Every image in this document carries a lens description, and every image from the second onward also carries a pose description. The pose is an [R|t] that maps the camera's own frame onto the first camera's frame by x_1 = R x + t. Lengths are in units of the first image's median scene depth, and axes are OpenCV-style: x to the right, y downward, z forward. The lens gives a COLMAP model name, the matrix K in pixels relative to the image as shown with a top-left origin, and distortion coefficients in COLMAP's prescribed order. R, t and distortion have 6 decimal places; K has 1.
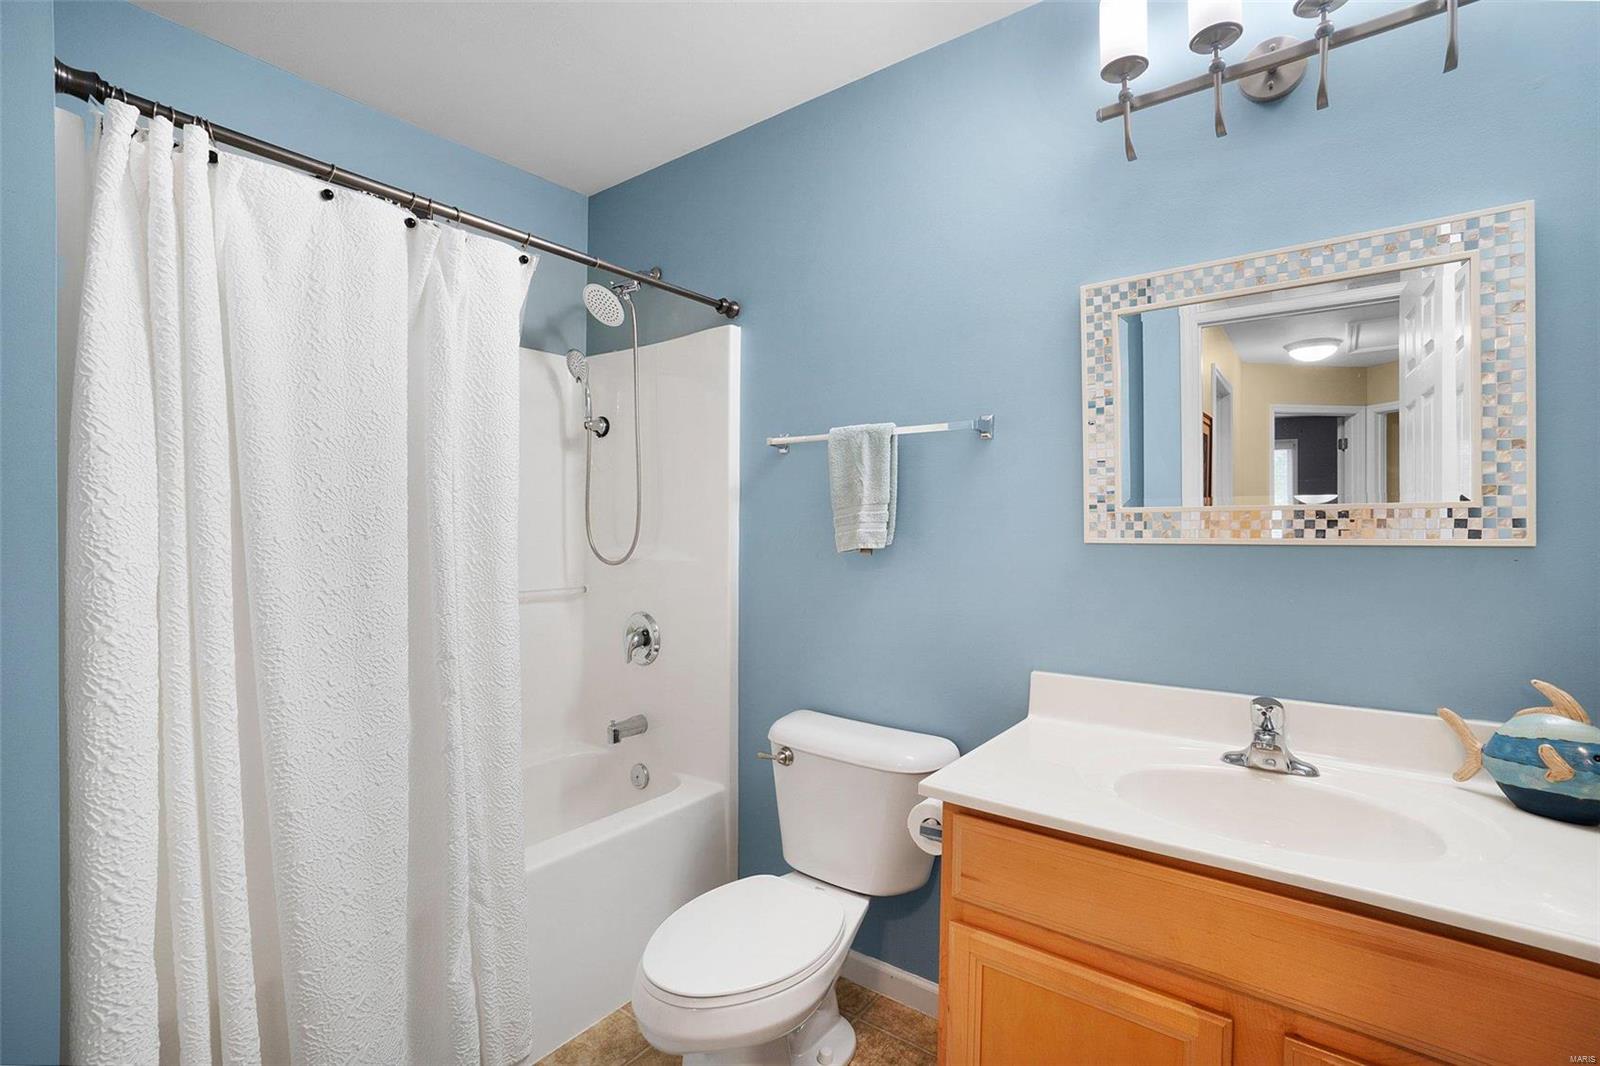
lens RADIAL K [[723.4, 0, 798.5], [0, 723.4, 525.0], [0, 0, 1]] dist [-0.047802, 0.026693]
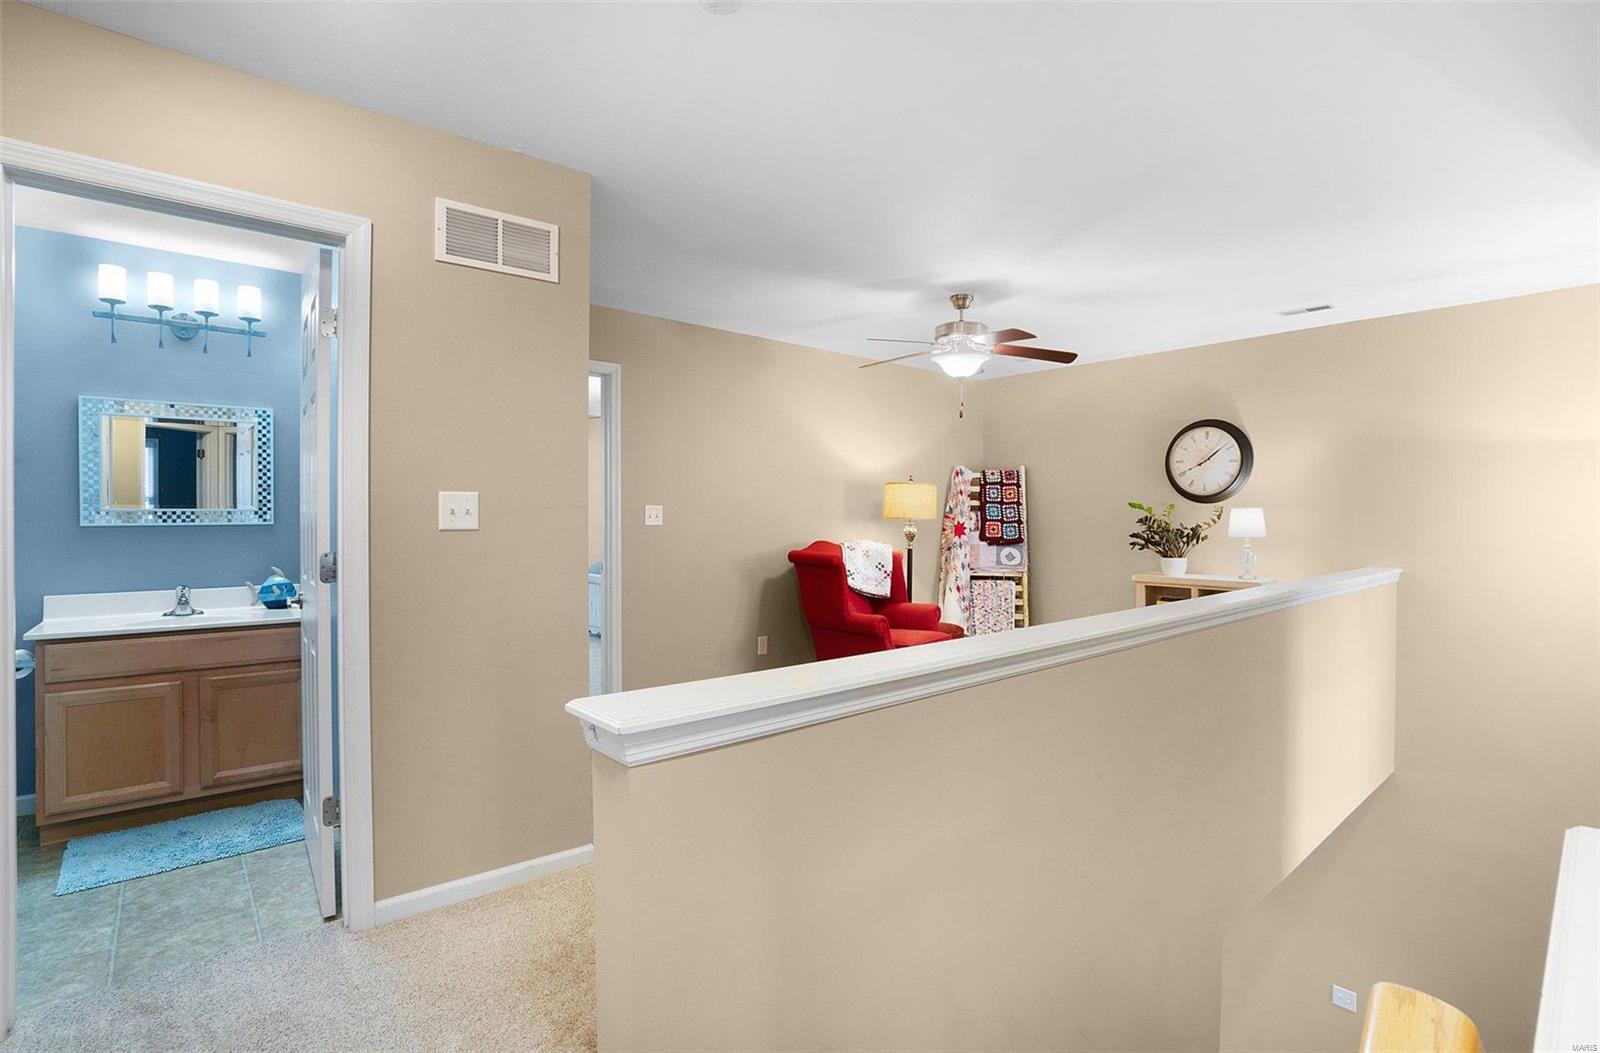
lens RADIAL K [[752.4, 0, 800.0], [0, 752.4, 526.5], [0, 0, 1]] dist [-0.027057, 0.000290]
pose [[0.226642, -0.010395, 0.973923, -1.144736], [-0.003614, 0.999927, 0.011513, -0.005054], [-0.973971, -0.006129, 0.226588, -1.417814]]
